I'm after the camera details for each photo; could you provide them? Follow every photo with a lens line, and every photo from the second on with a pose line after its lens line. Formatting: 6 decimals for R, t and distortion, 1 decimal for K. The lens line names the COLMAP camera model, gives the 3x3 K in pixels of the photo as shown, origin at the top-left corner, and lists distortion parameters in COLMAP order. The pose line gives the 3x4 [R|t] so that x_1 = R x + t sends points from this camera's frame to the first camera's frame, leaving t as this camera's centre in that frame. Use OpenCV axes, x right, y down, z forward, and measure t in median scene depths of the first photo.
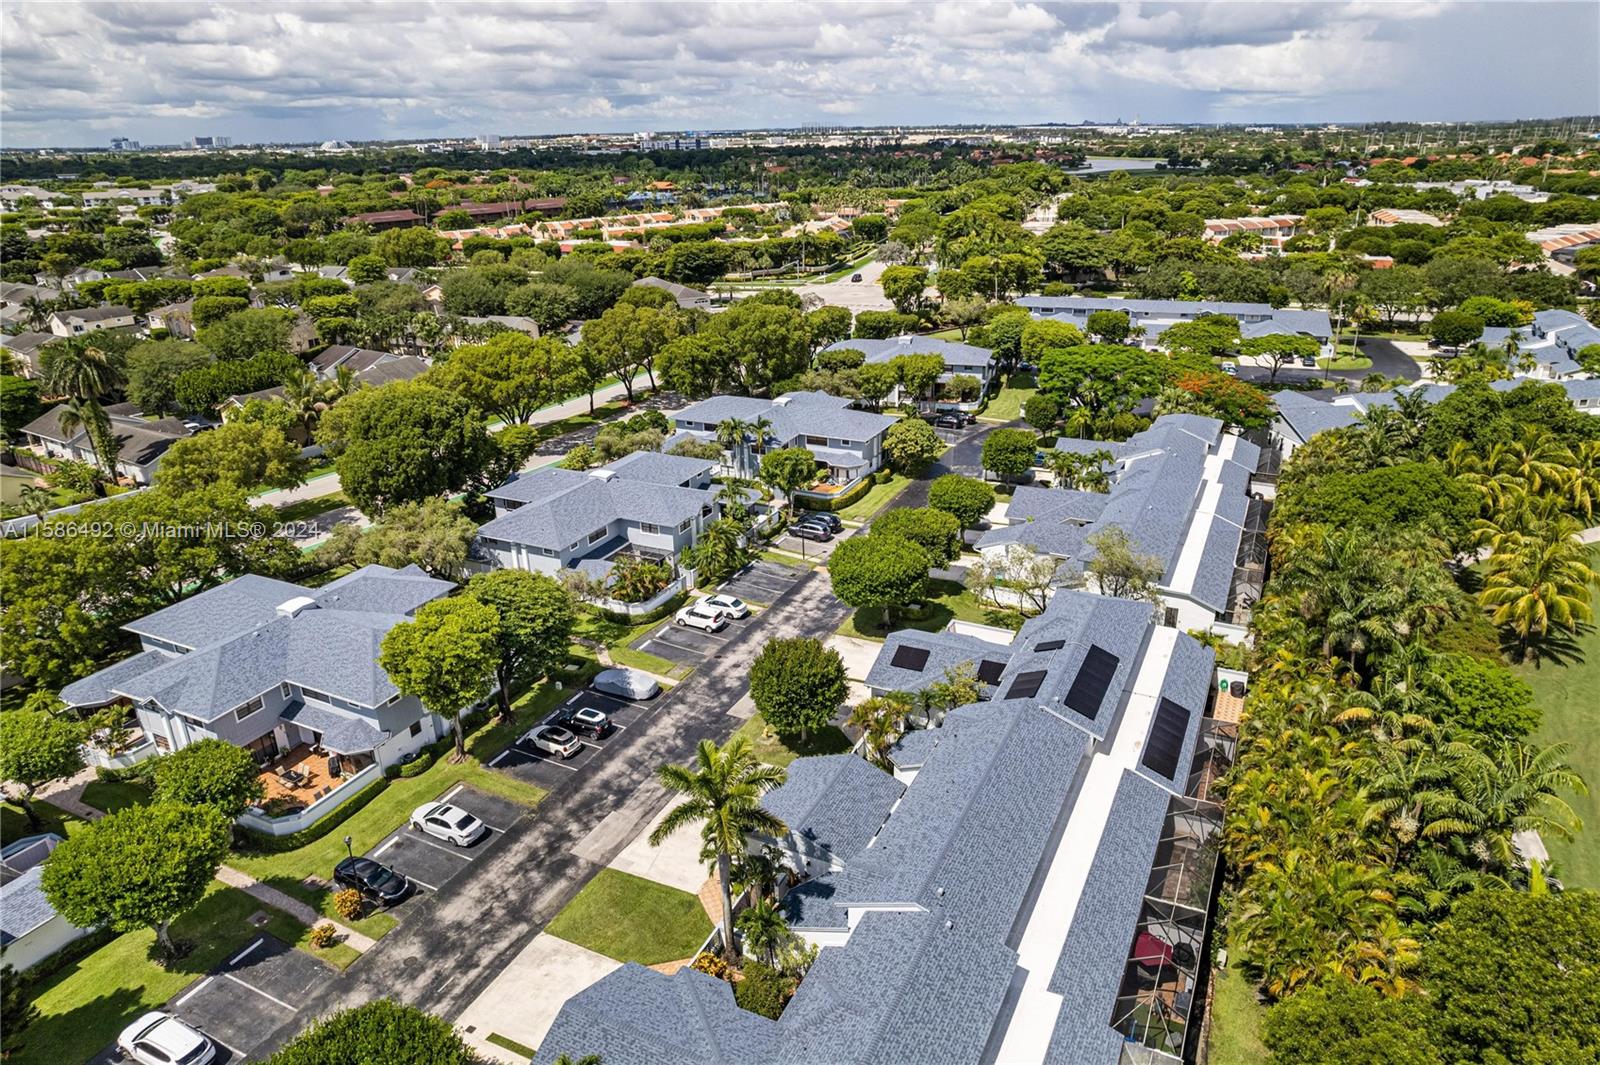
lens RADIAL K [[1012.7, 0, 800.0], [0, 1012.7, 532.5], [0, 0, 1]] dist [-0.067515, 0.054075]
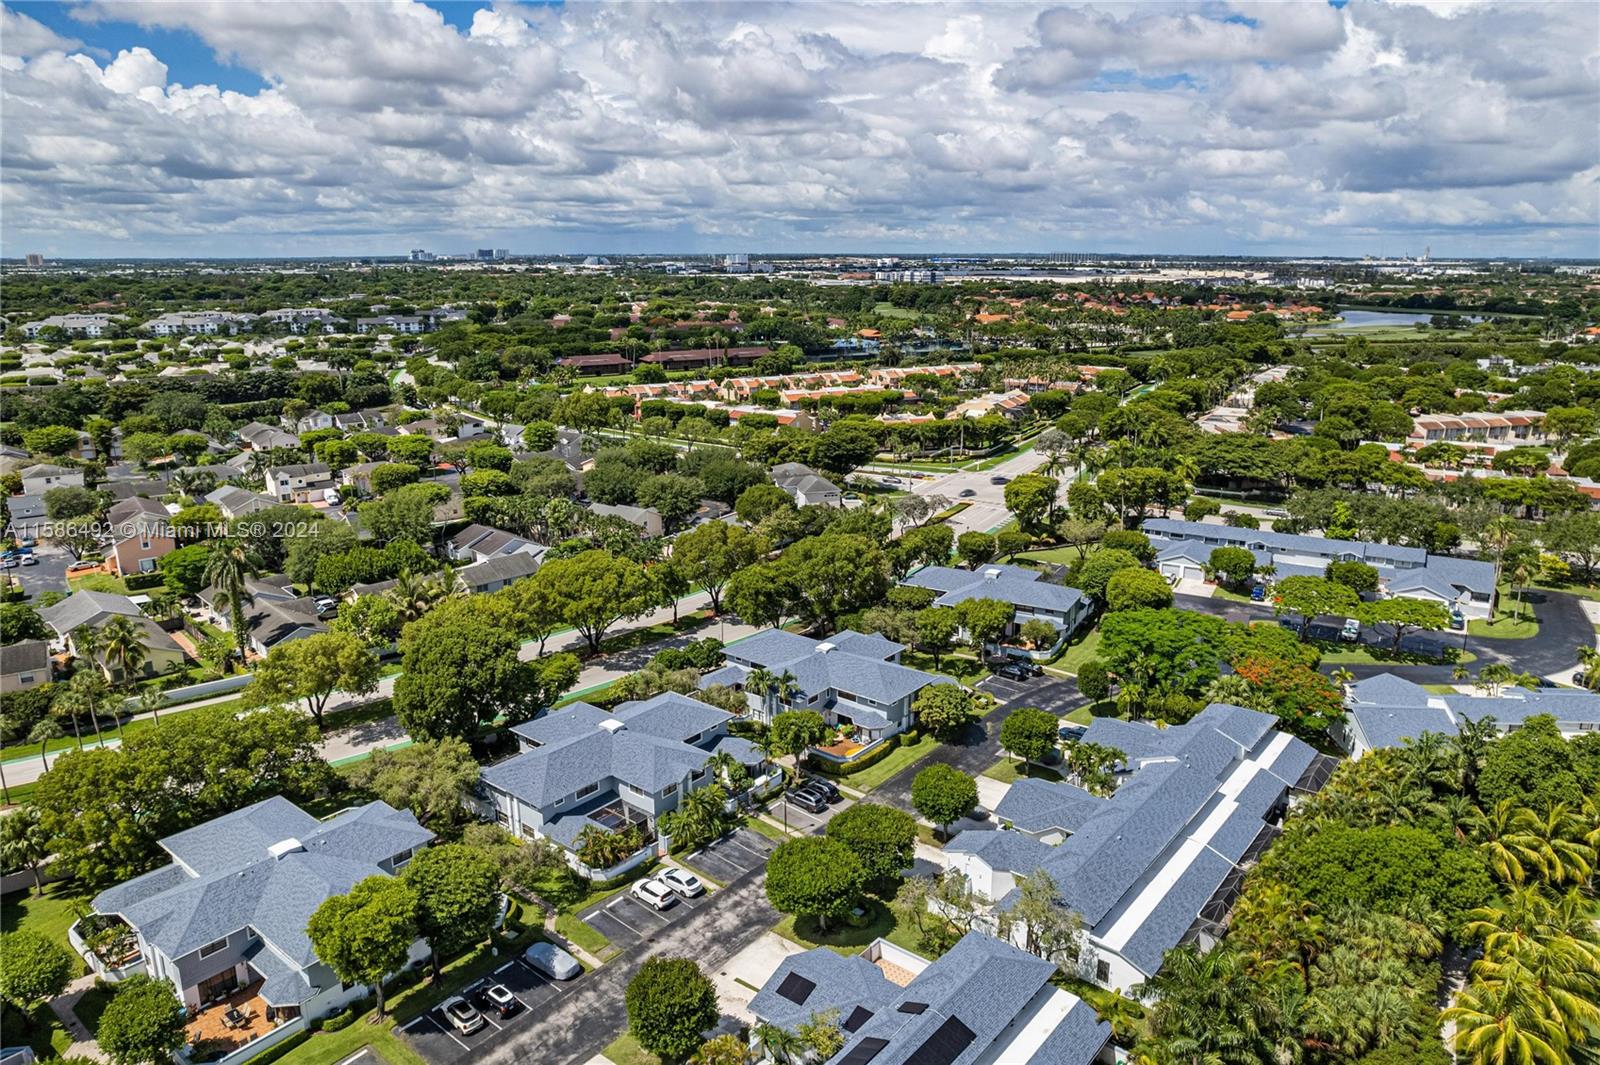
lens RADIAL K [[1056.1, 0, 800.0], [0, 1056.1, 532.5], [0, 0, 1]] dist [-0.070537, 0.058195]
pose [[0.973963, 0.074637, -0.214068, 0.211129], [-0.100220, 0.988726, -0.111251, -0.148737], [0.203351, 0.129808, 0.970463, -0.060357]]
